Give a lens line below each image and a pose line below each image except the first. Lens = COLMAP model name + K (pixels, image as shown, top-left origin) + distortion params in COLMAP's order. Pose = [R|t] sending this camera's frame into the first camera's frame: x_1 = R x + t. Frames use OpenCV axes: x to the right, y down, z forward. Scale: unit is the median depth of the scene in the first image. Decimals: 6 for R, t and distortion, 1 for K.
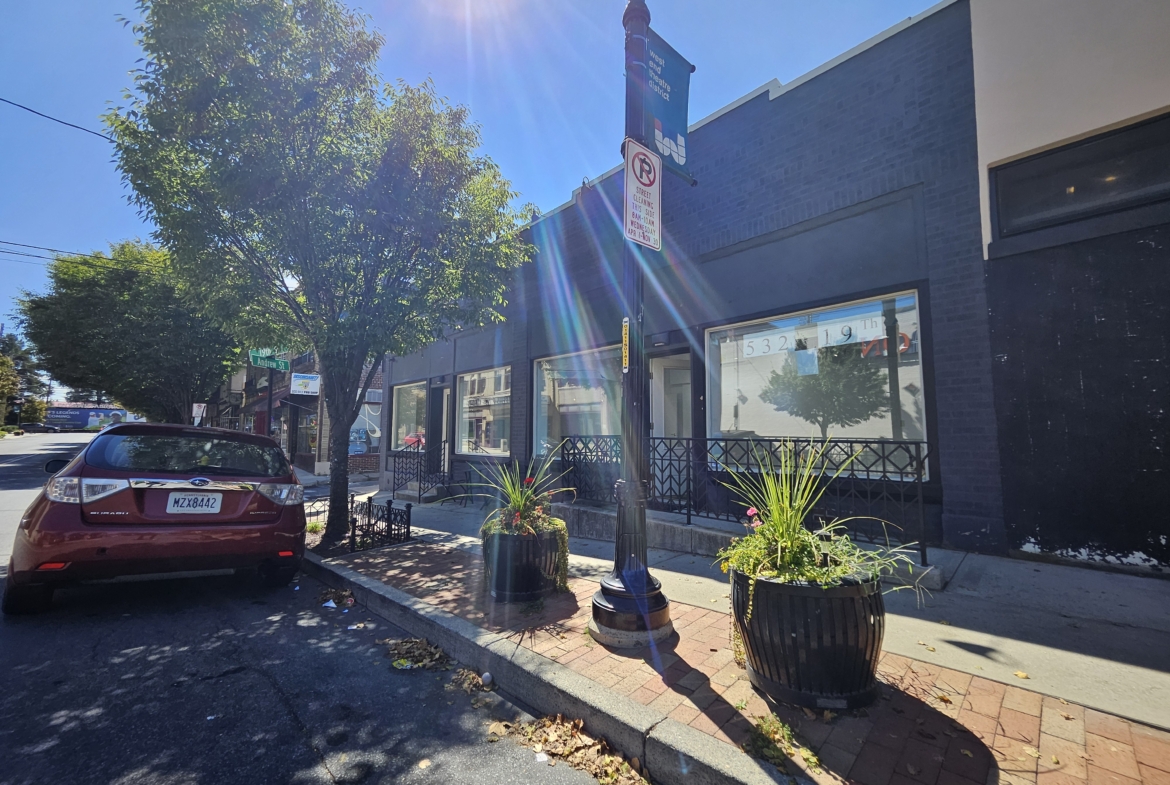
lens RADIAL K [[463.0, 0, 585.0], [0, 463.0, 392.5], [0, 0, 1]] dist [0.011806, -0.000069]
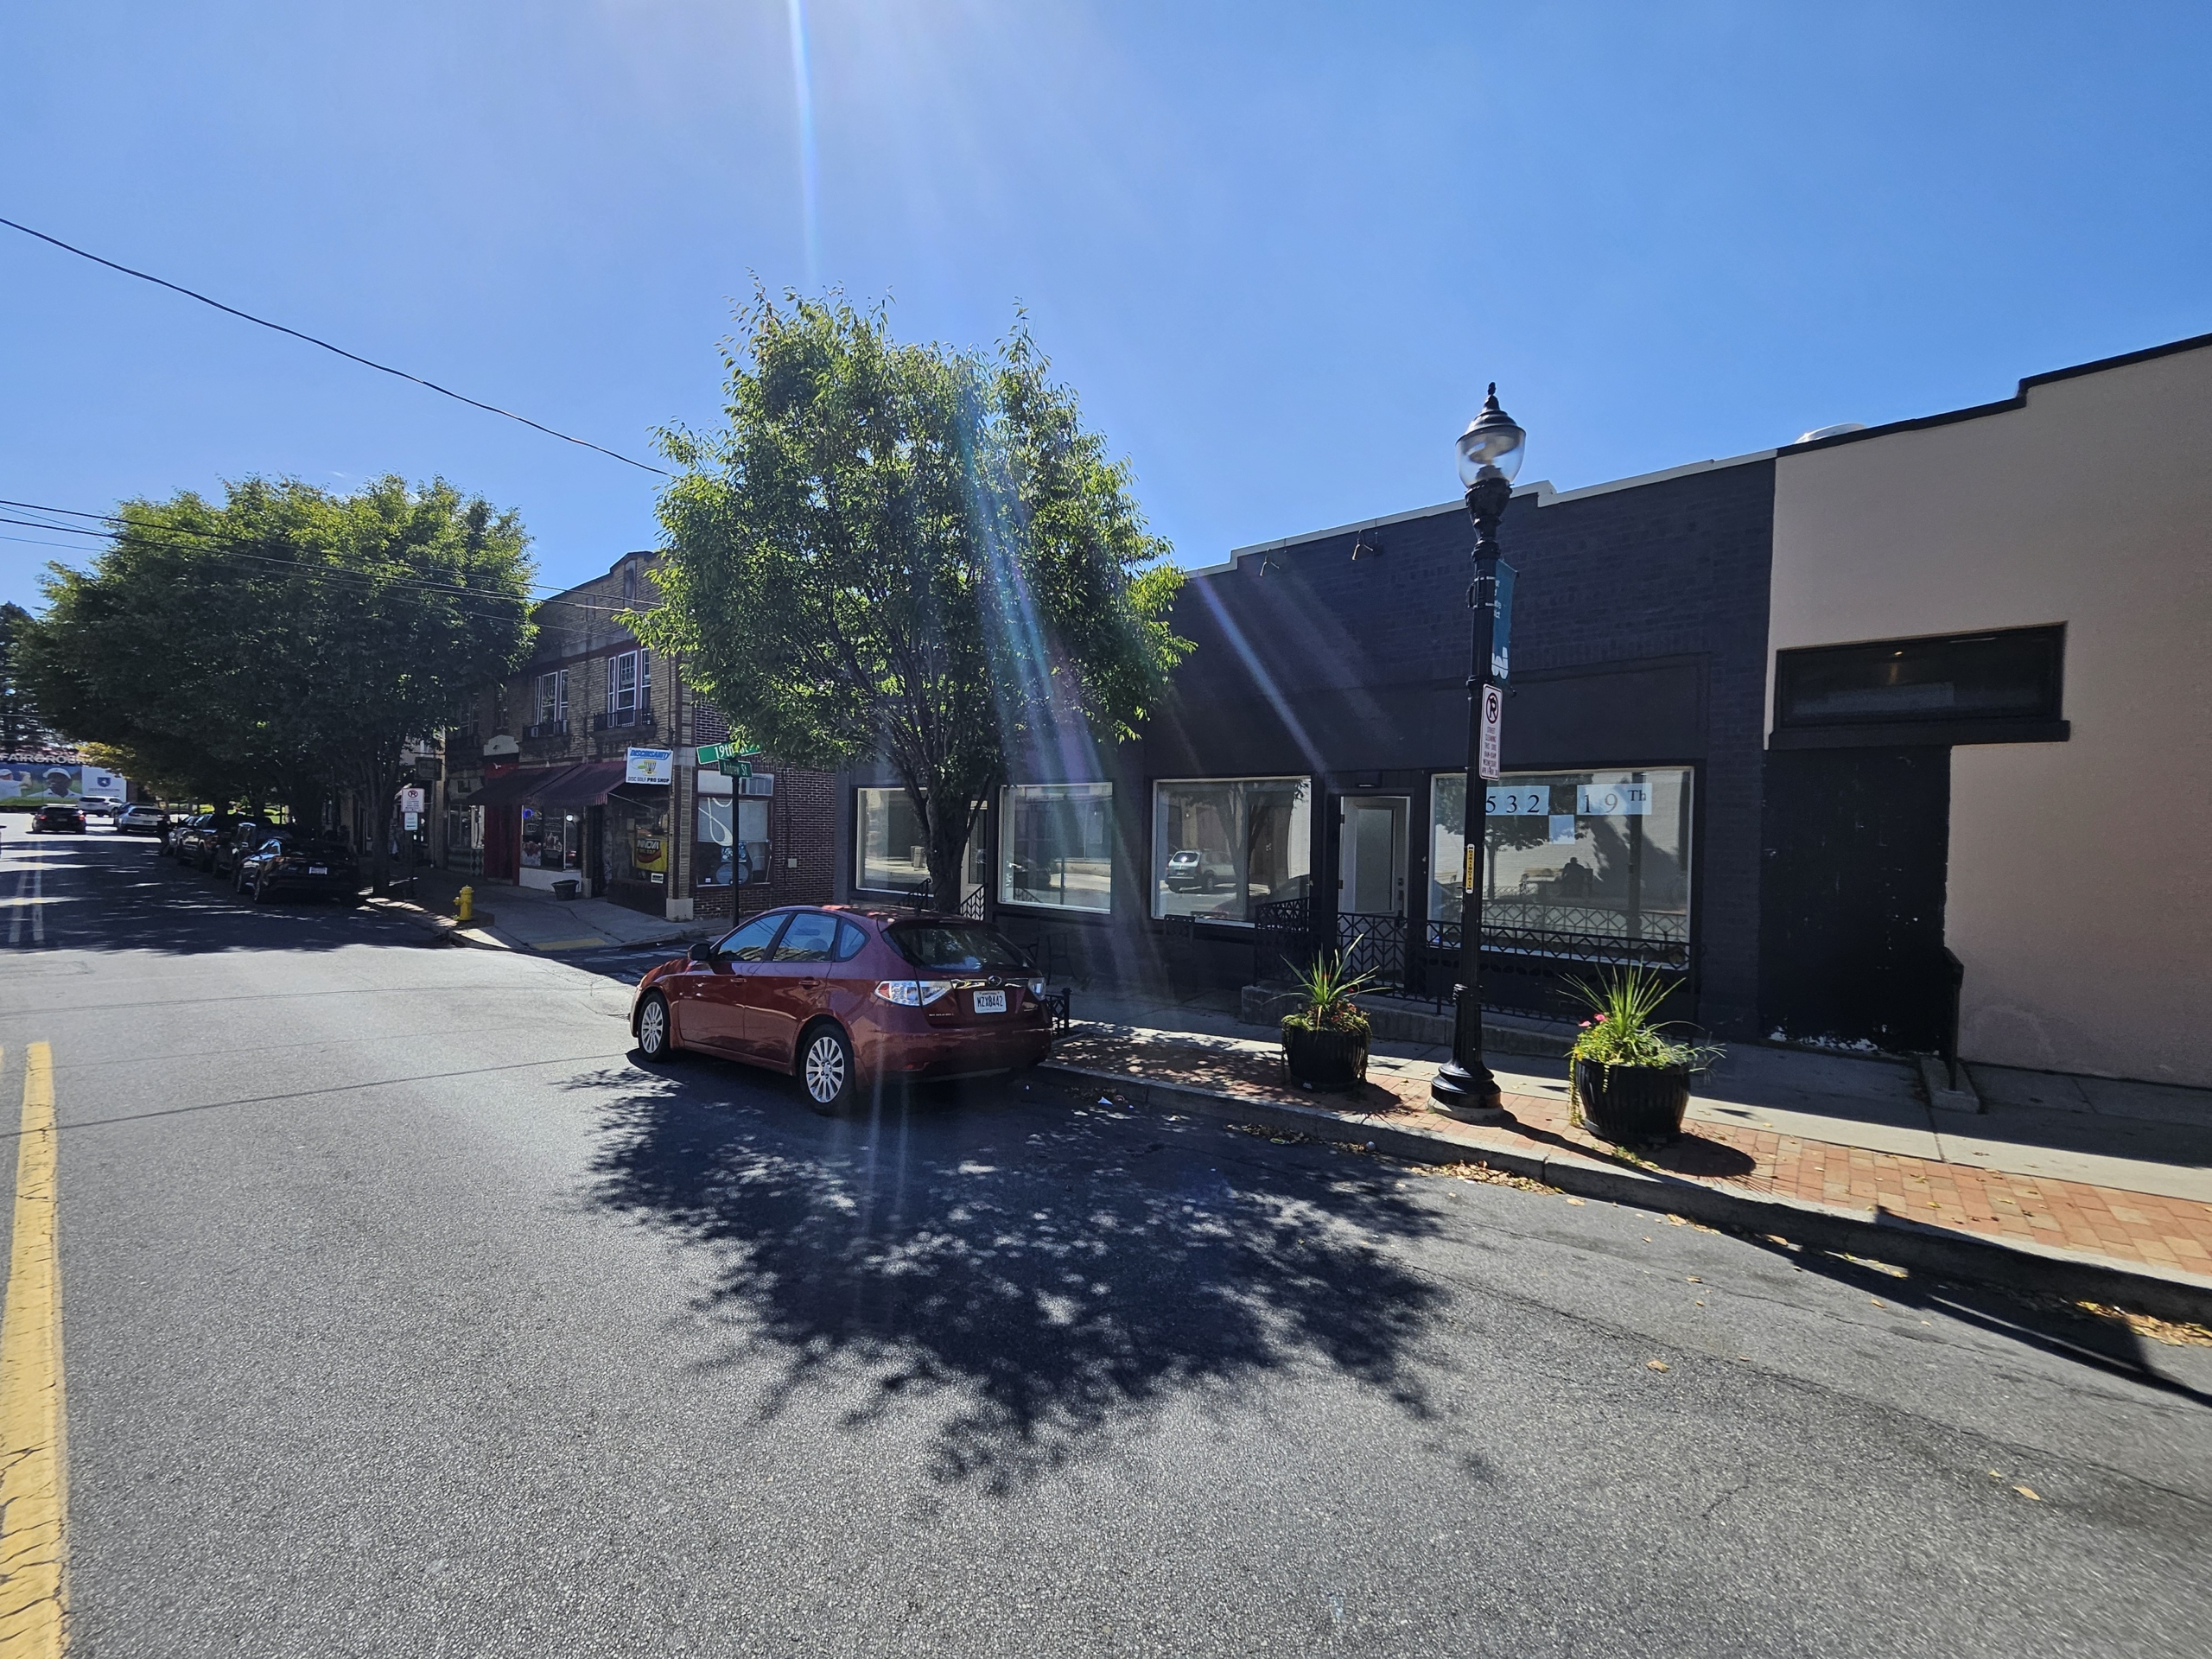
lens RADIAL K [[876.7, 0, 1099.3], [0, 876.7, 837.0], [0, 0, 1]] dist [0.011076, -0.000058]
pose [[0.995038, 0.010706, 0.098920, -0.730823], [-0.021064, 0.994325, 0.104274, -0.274397], [-0.097243, -0.105841, 0.989617, -0.731058]]
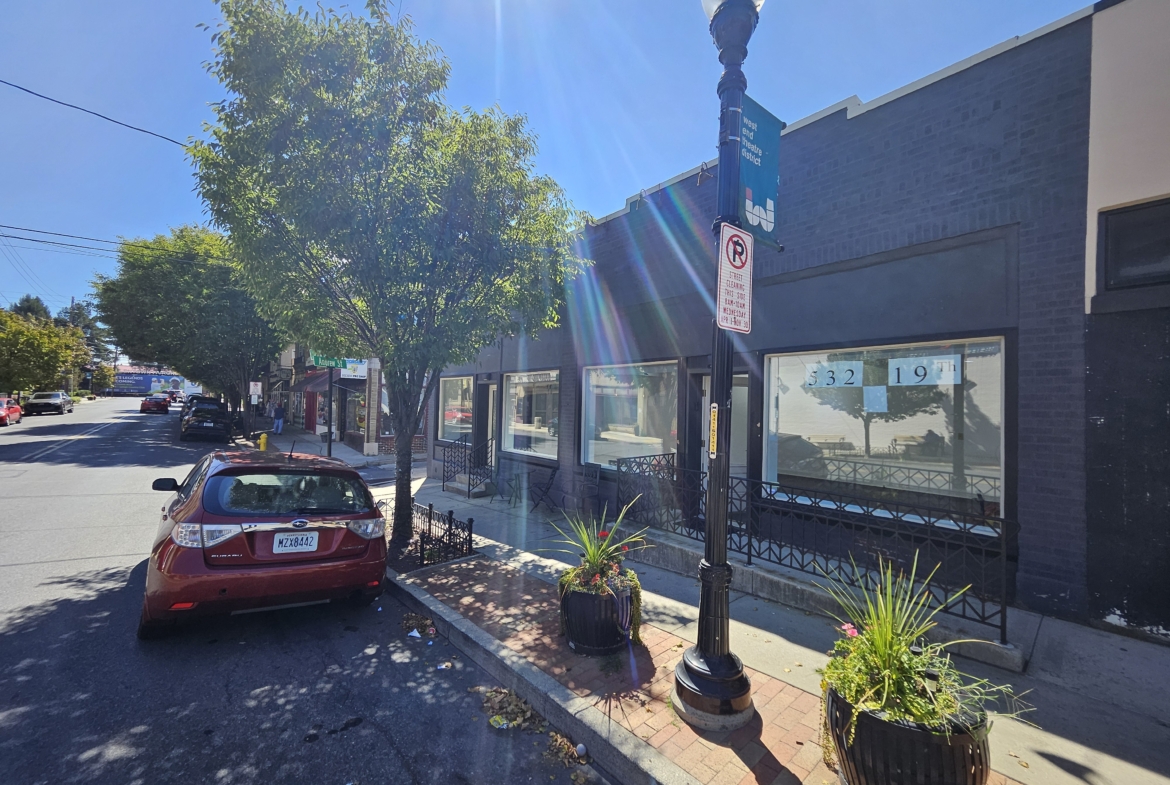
lens RADIAL K [[462.1, 0, 586.8], [0, 462.1, 394.9], [0, 0, 1]] dist [0.008395, 0.003485]
pose [[0.997991, 0.020205, -0.060052, -0.092001], [-0.016266, 0.997728, 0.065382, -0.171570], [0.061237, -0.064274, 0.996052, -0.013812]]
